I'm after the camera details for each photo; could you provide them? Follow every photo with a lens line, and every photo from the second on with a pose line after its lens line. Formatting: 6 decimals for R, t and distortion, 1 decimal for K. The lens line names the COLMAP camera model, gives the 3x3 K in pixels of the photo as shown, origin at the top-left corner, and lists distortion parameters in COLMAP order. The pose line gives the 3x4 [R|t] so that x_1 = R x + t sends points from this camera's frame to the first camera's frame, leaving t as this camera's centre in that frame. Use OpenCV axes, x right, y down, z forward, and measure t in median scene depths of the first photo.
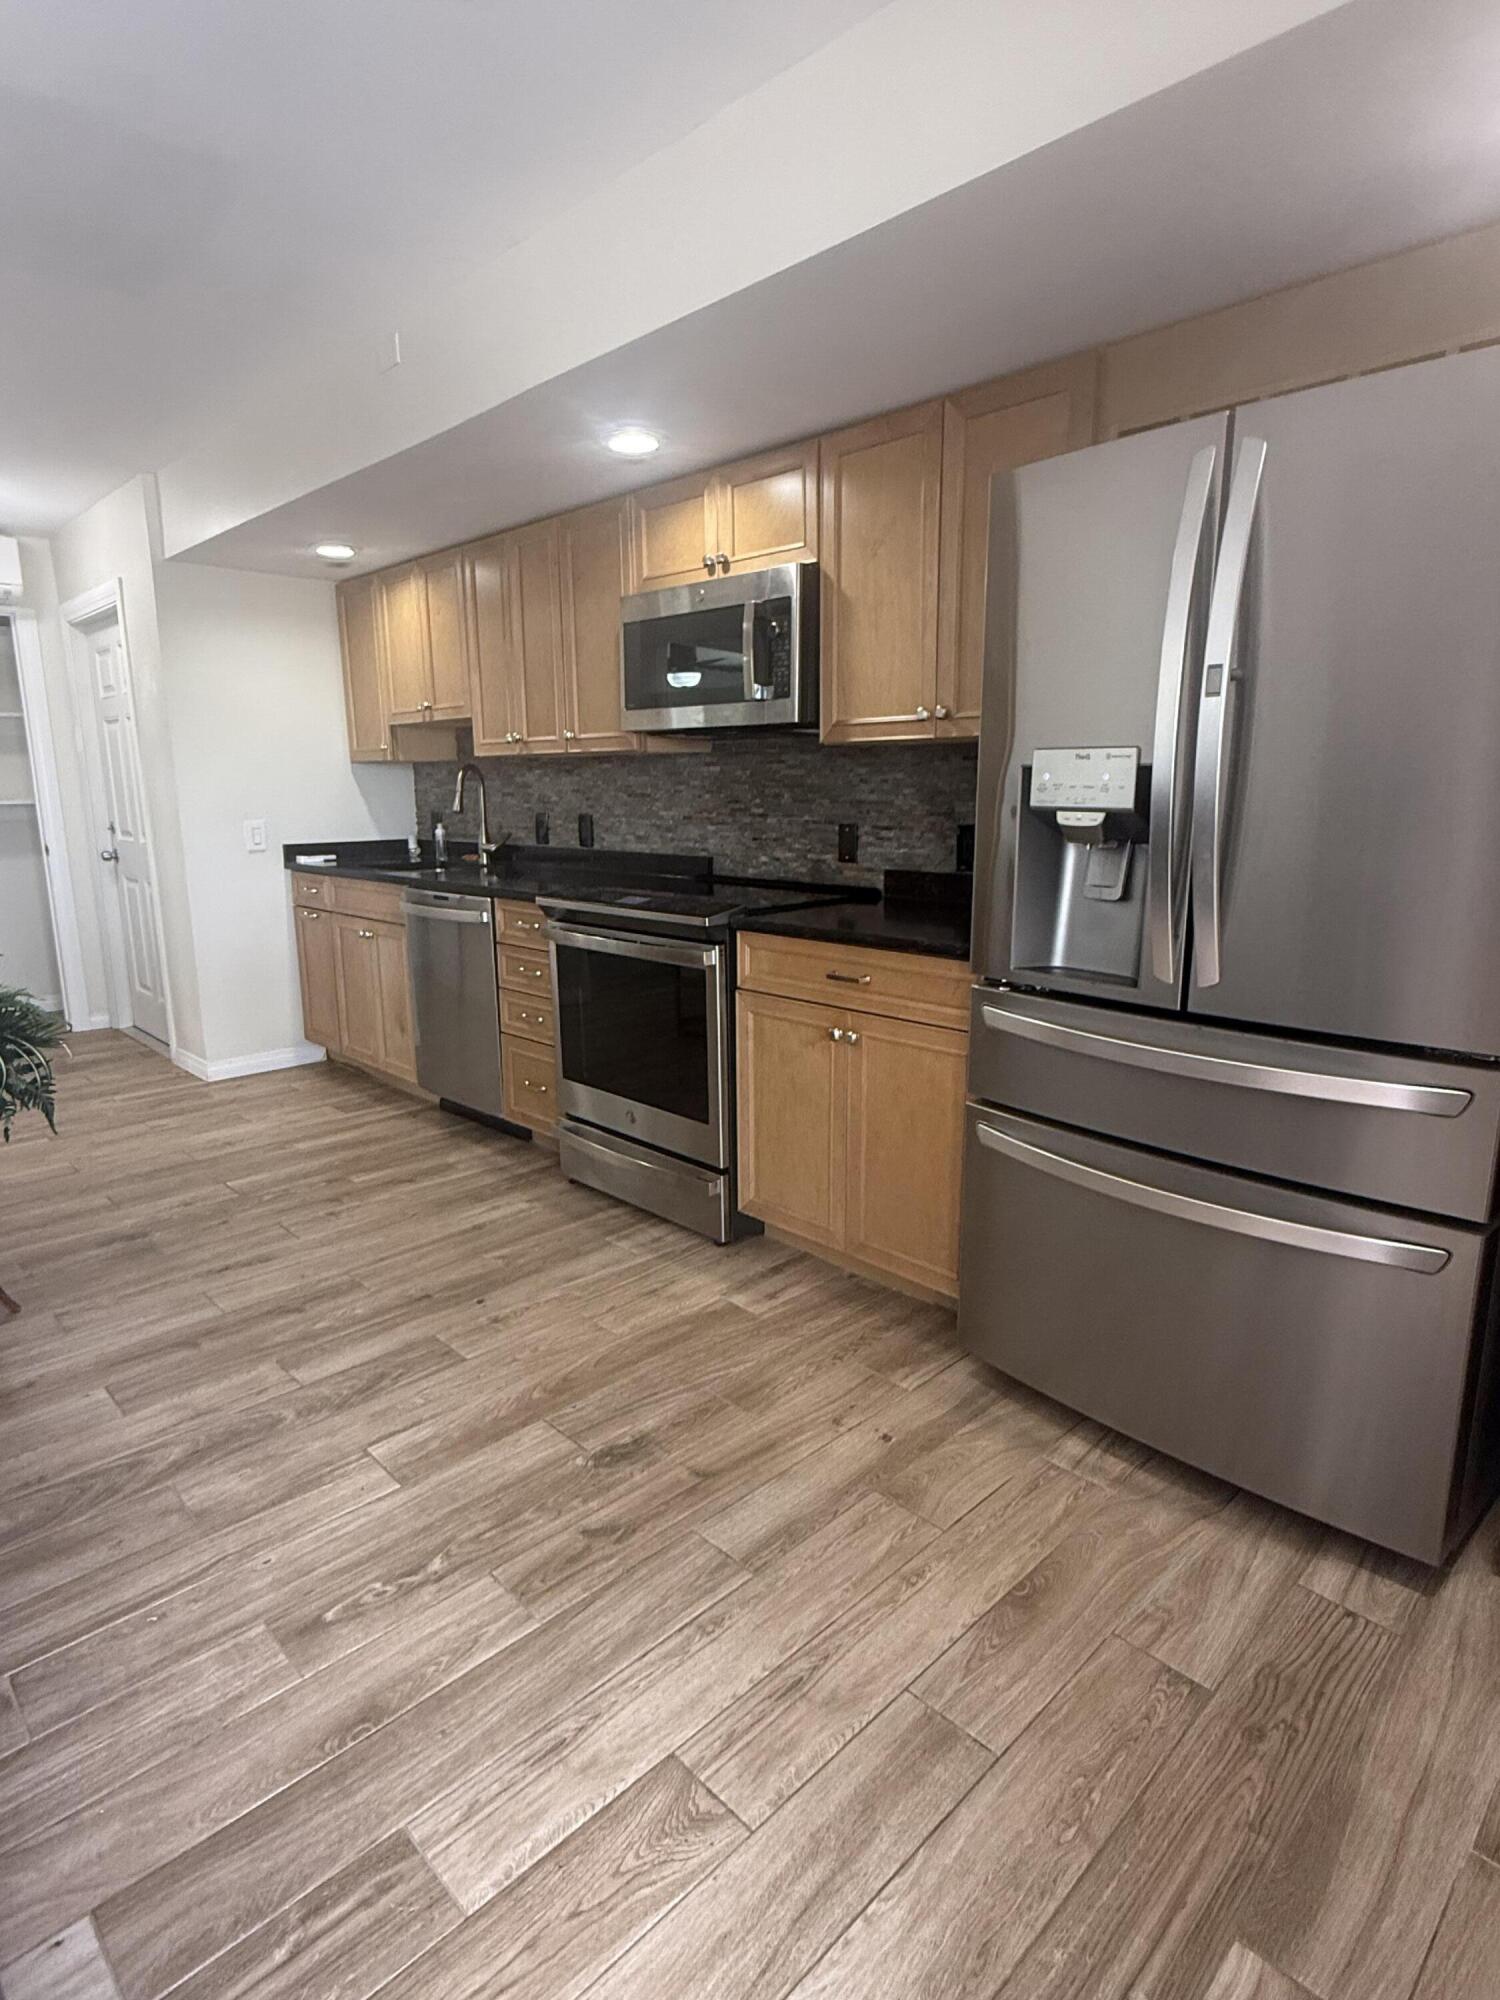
lens RADIAL K [[1081.5, 0, 742.3], [0, 1081.5, 999.8], [0, 0, 1]] dist [-0.002156, 0.001177]
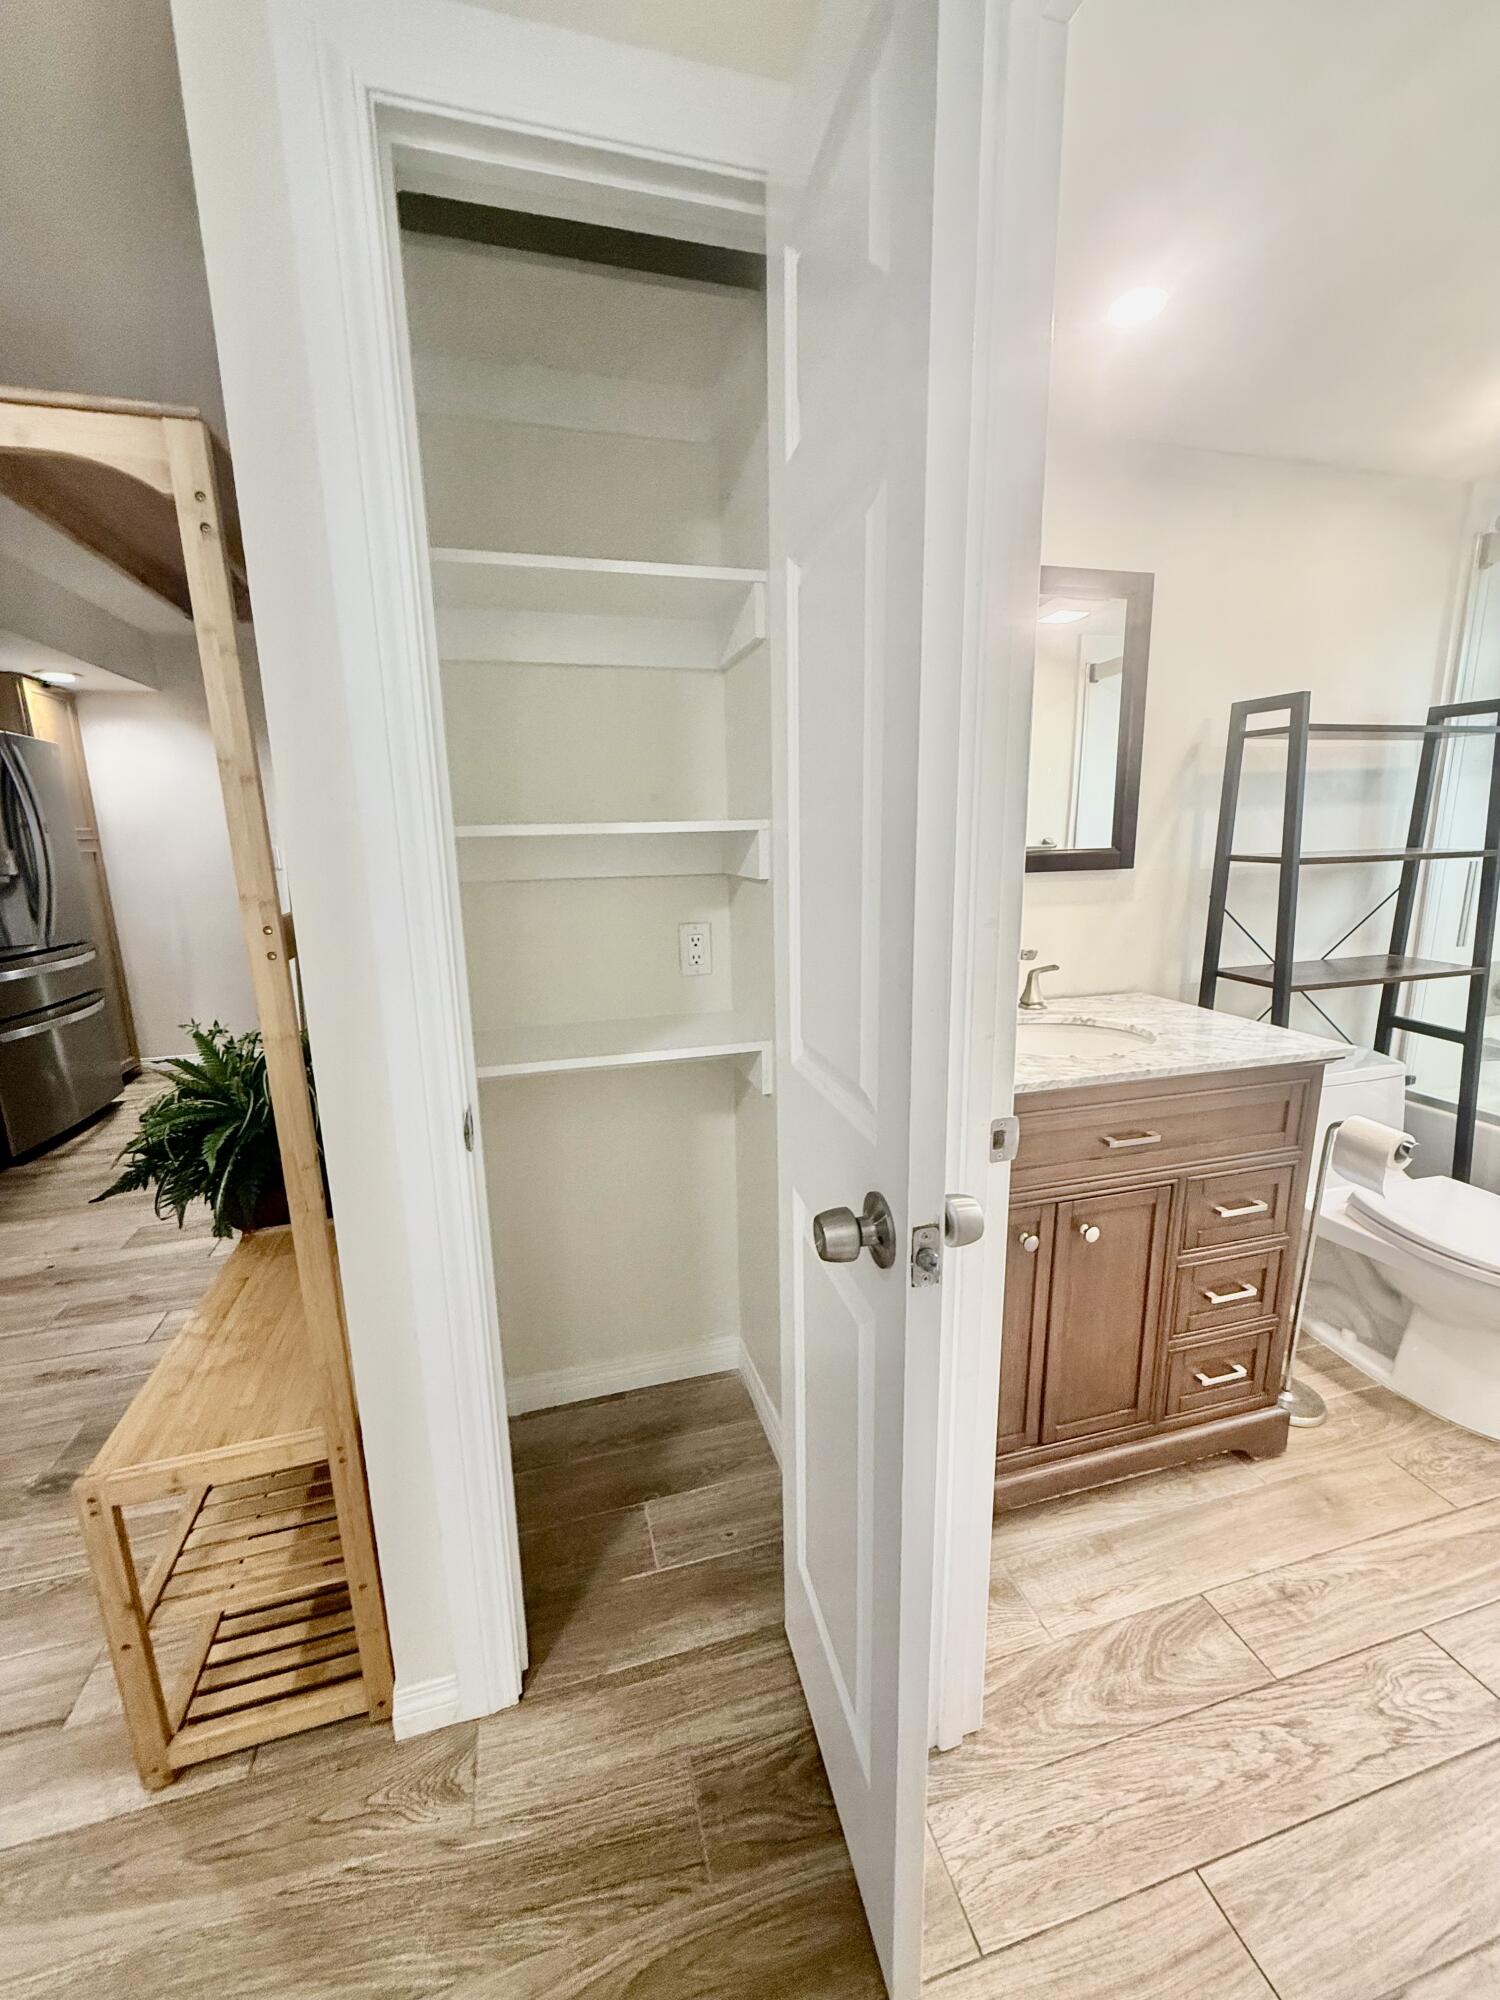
lens RADIAL K [[795.5, 0, 747.0], [0, 795.5, 1000.4], [0, 0, 1]] dist [-0.000116, -0.000149]
pose [[-0.881643, -0.070038, 0.466691, -1.169985], [0.123145, 0.920519, 0.370783, -0.221655], [-0.455567, 0.384369, -0.802944, 1.053235]]
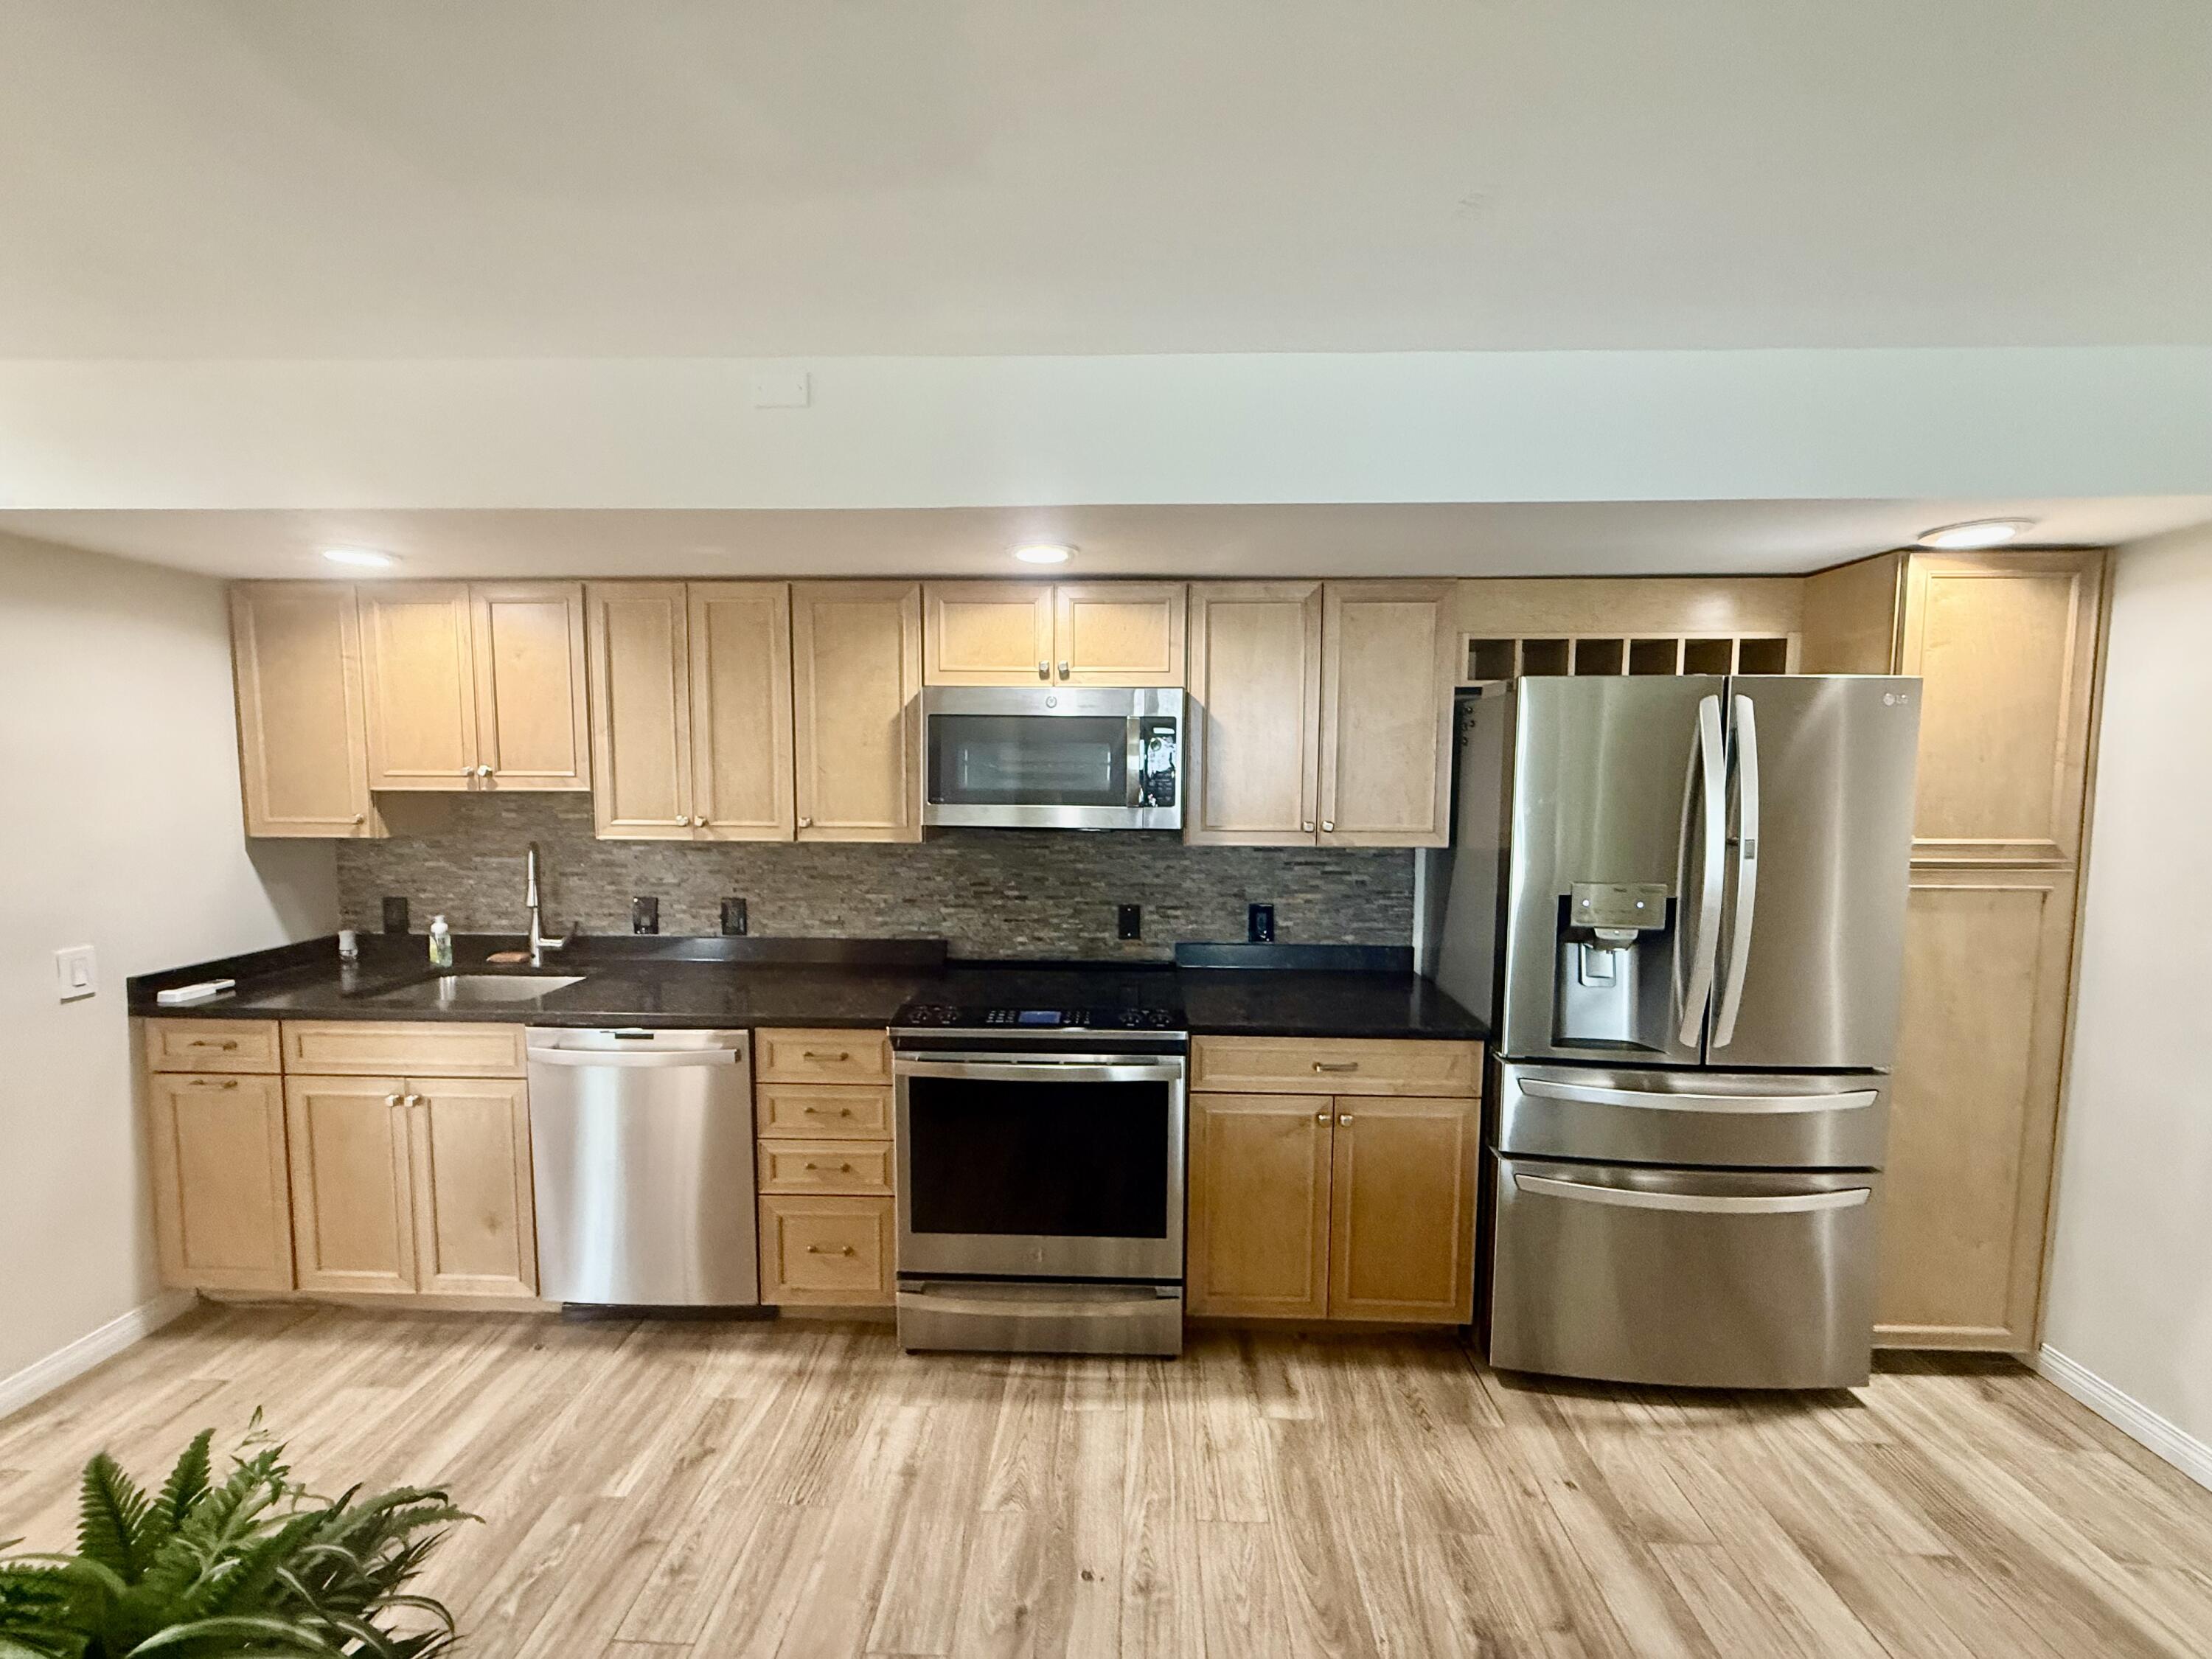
lens RADIAL K [[879.8, 0, 1106.0], [0, 879.8, 829.5], [0, 0, 1]] dist [-0.000116, -0.000149]
pose [[0.721847, -0.038282, 0.690993, -0.549990], [0.126523, 0.988941, -0.077383, -0.176939], [-0.680389, 0.143285, 0.718707, 0.373665]]
